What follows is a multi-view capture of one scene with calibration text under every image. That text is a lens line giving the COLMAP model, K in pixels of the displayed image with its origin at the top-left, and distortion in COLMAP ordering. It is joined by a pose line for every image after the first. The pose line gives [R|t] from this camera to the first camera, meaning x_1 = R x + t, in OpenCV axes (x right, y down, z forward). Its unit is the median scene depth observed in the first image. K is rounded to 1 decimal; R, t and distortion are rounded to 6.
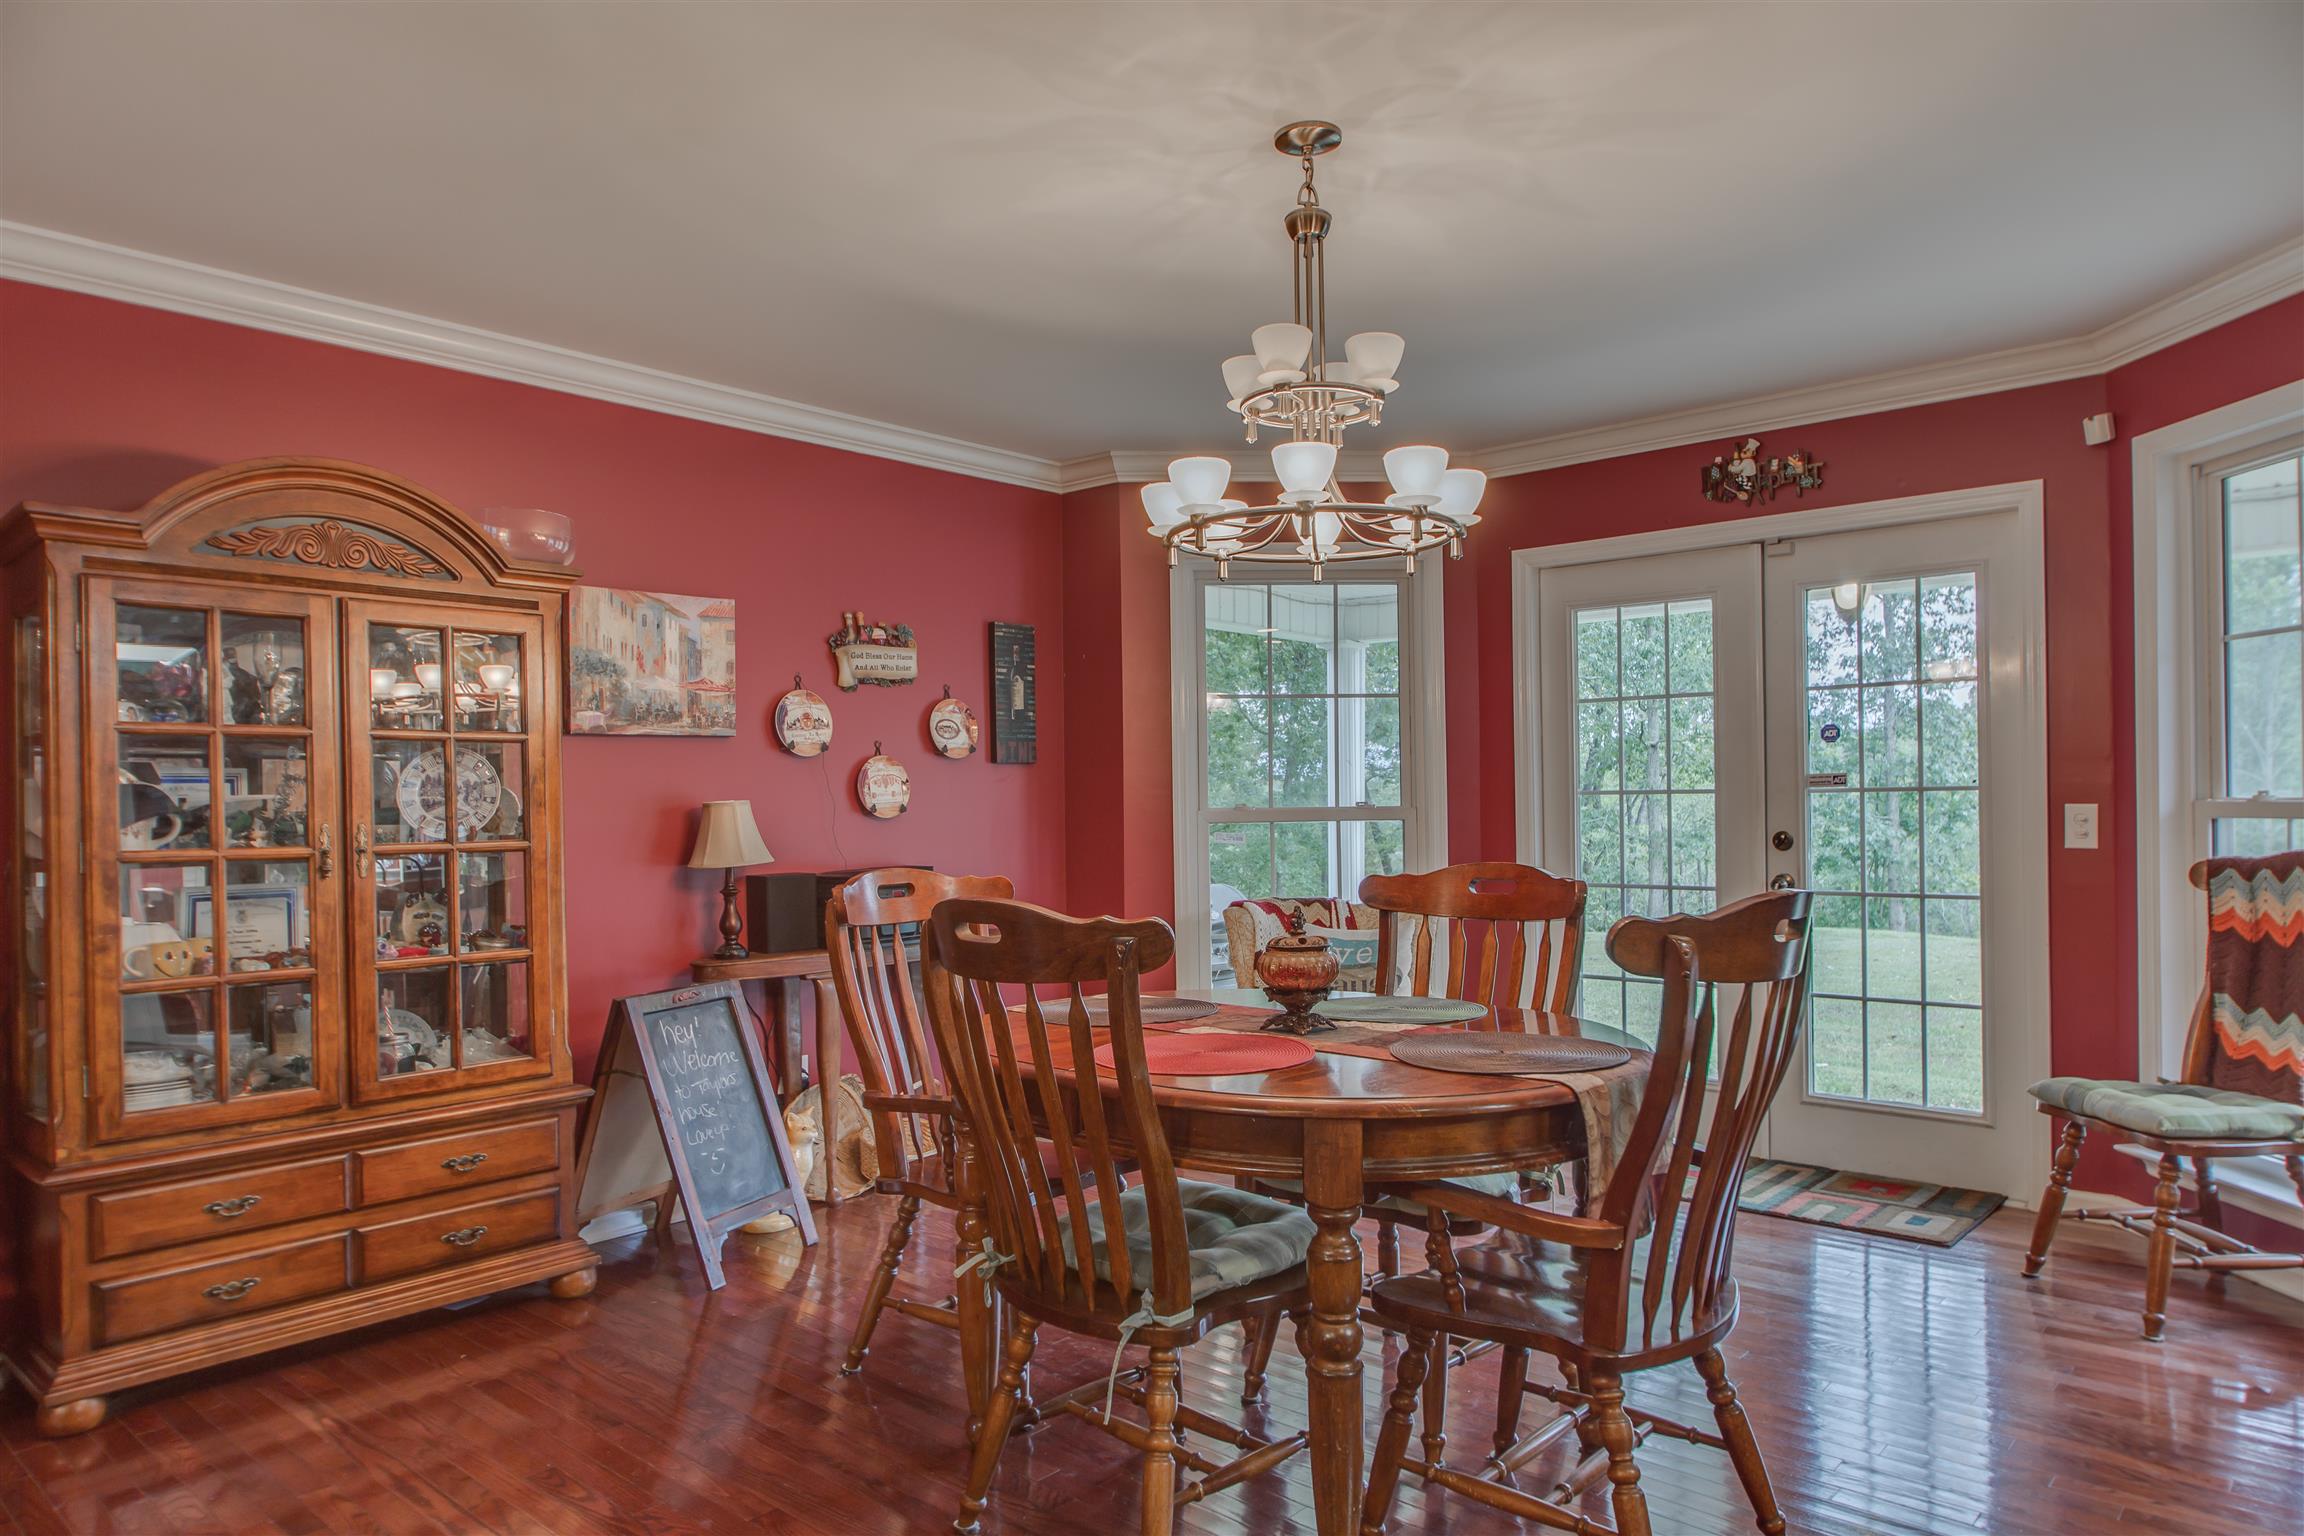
lens RADIAL K [[1449.5, 0, 1160.1], [0, 1449.5, 787.7], [0, 0, 1]] dist [0.005493, 0.001045]
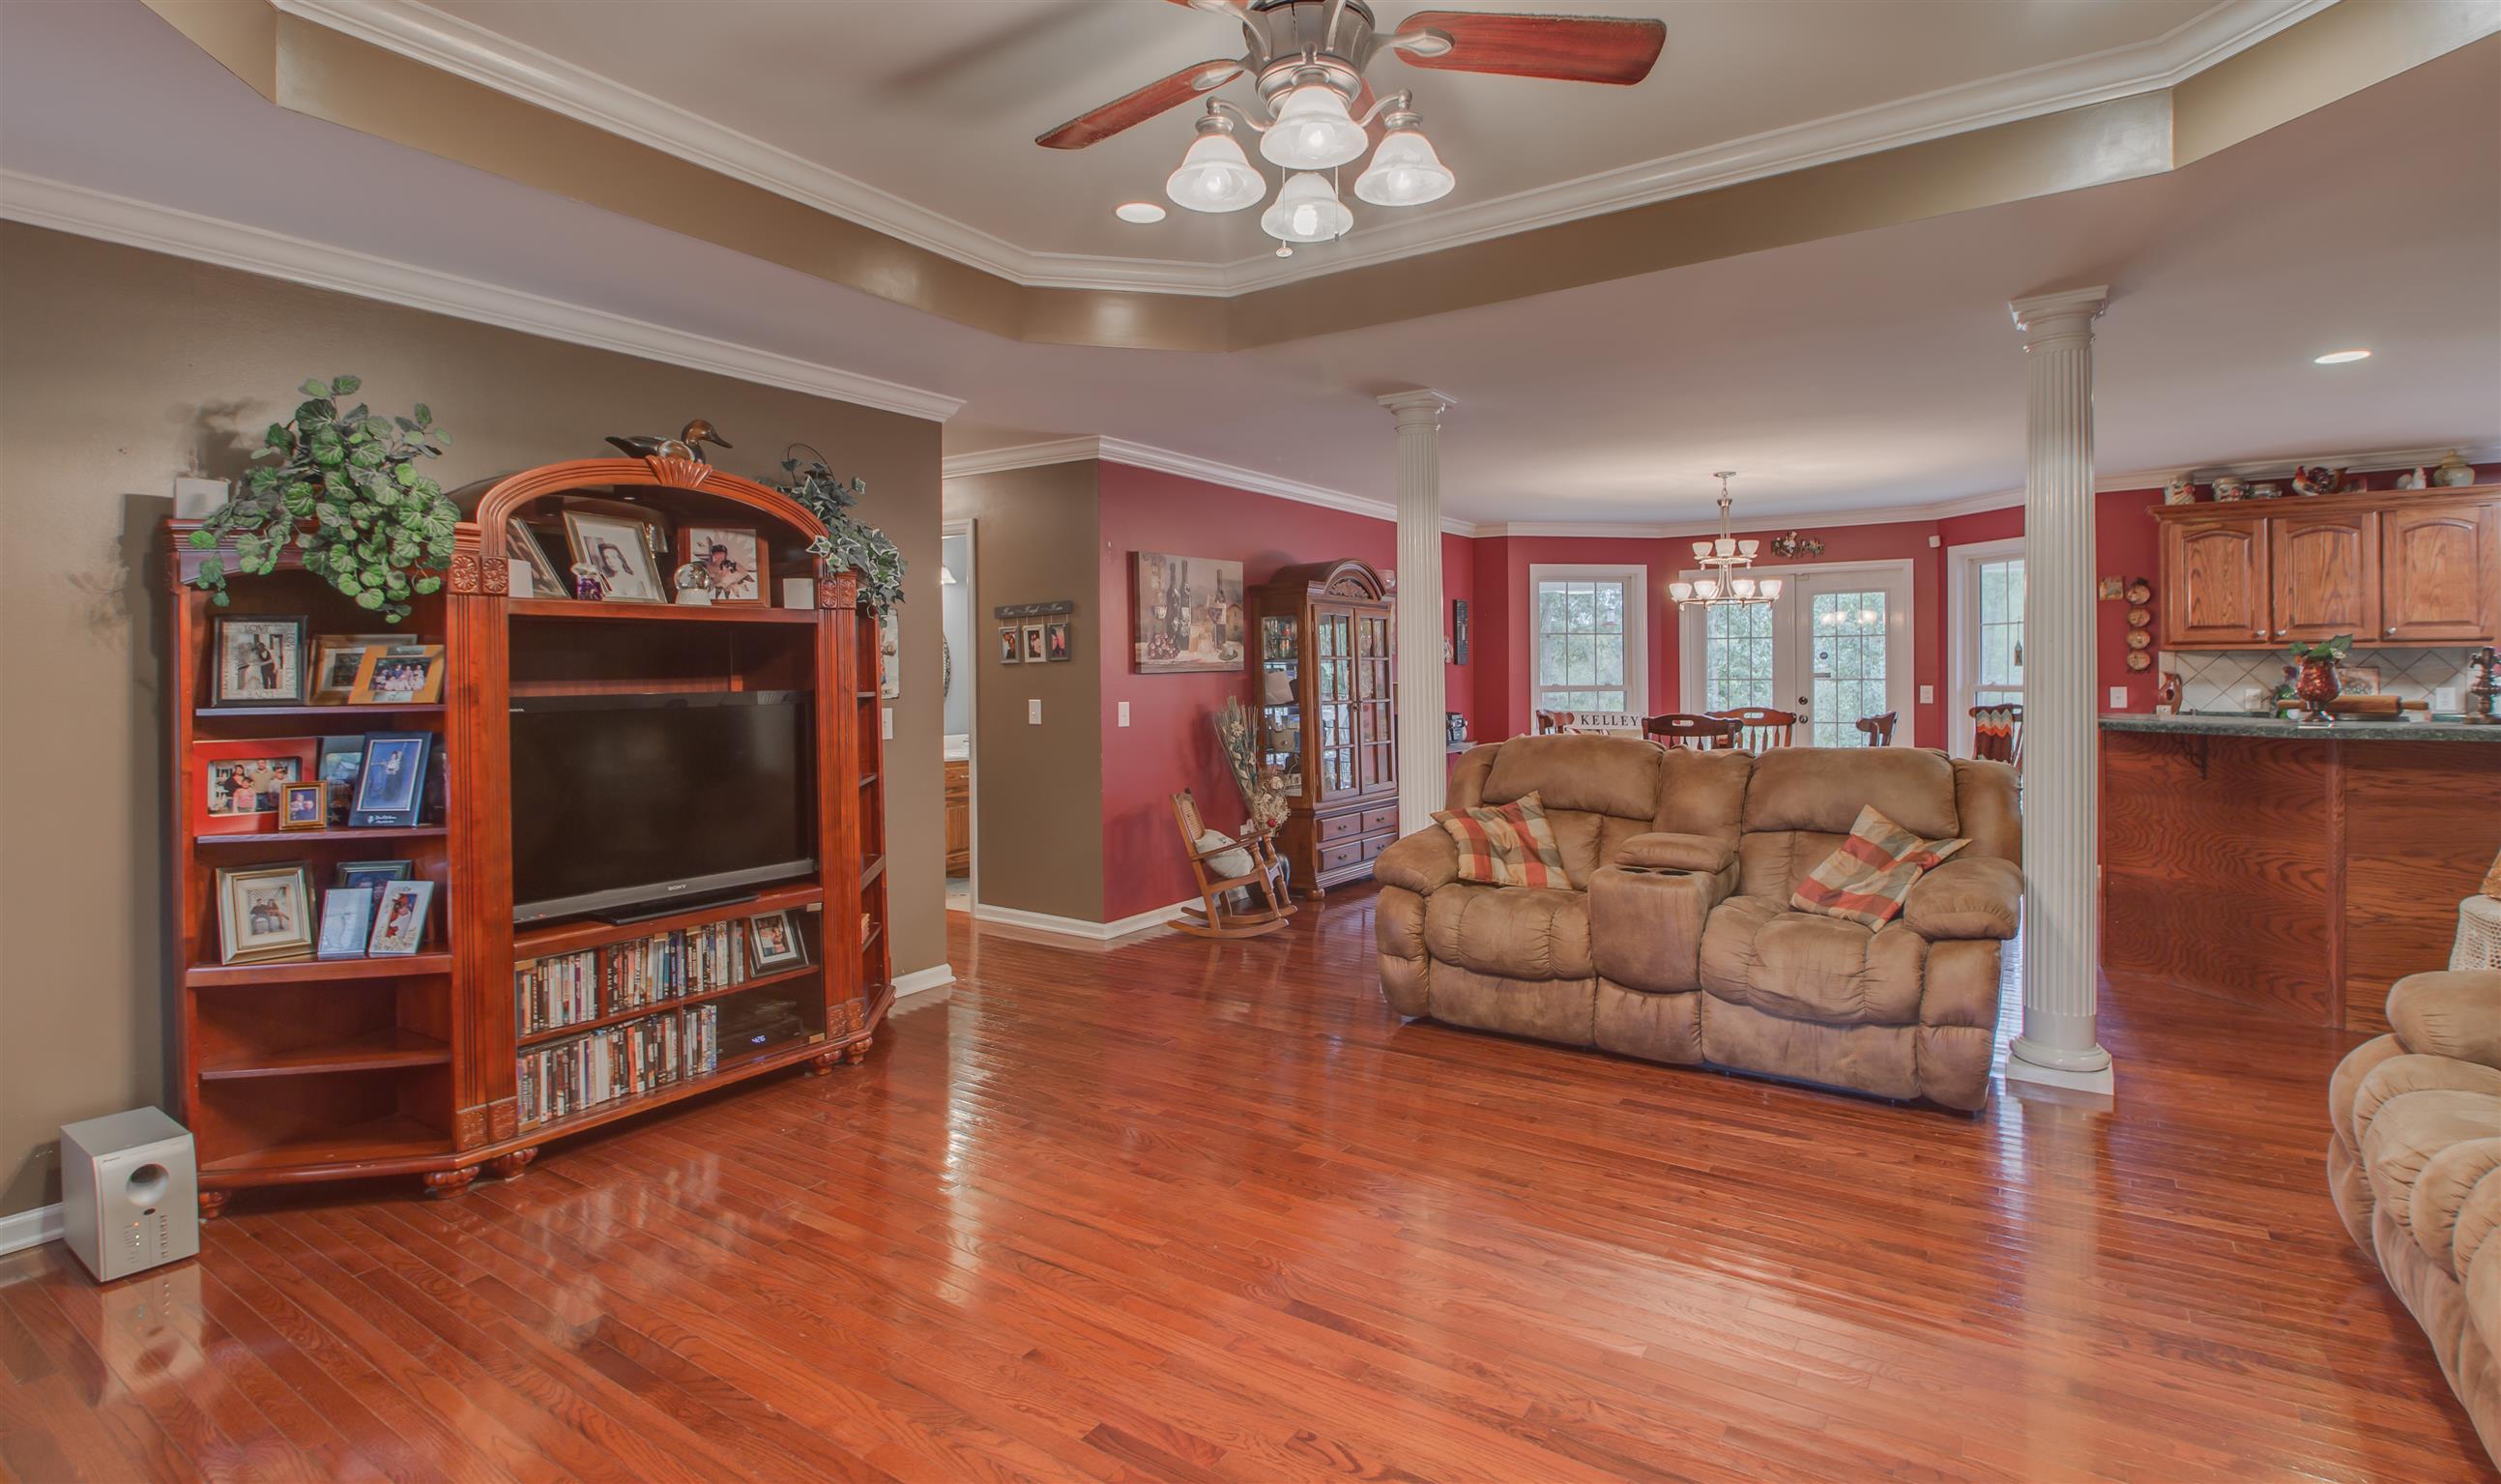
lens RADIAL K [[1192.1, 0, 1240.0], [0, 1192.1, 672.8], [0, 0, 1]] dist [-0.020774, -0.000772]
pose [[0.993279, 0.004339, 0.115663, -0.768141], [-0.004933, 0.999976, 0.004851, -0.015449], [-0.115639, -0.005389, 0.993277, -0.884485]]
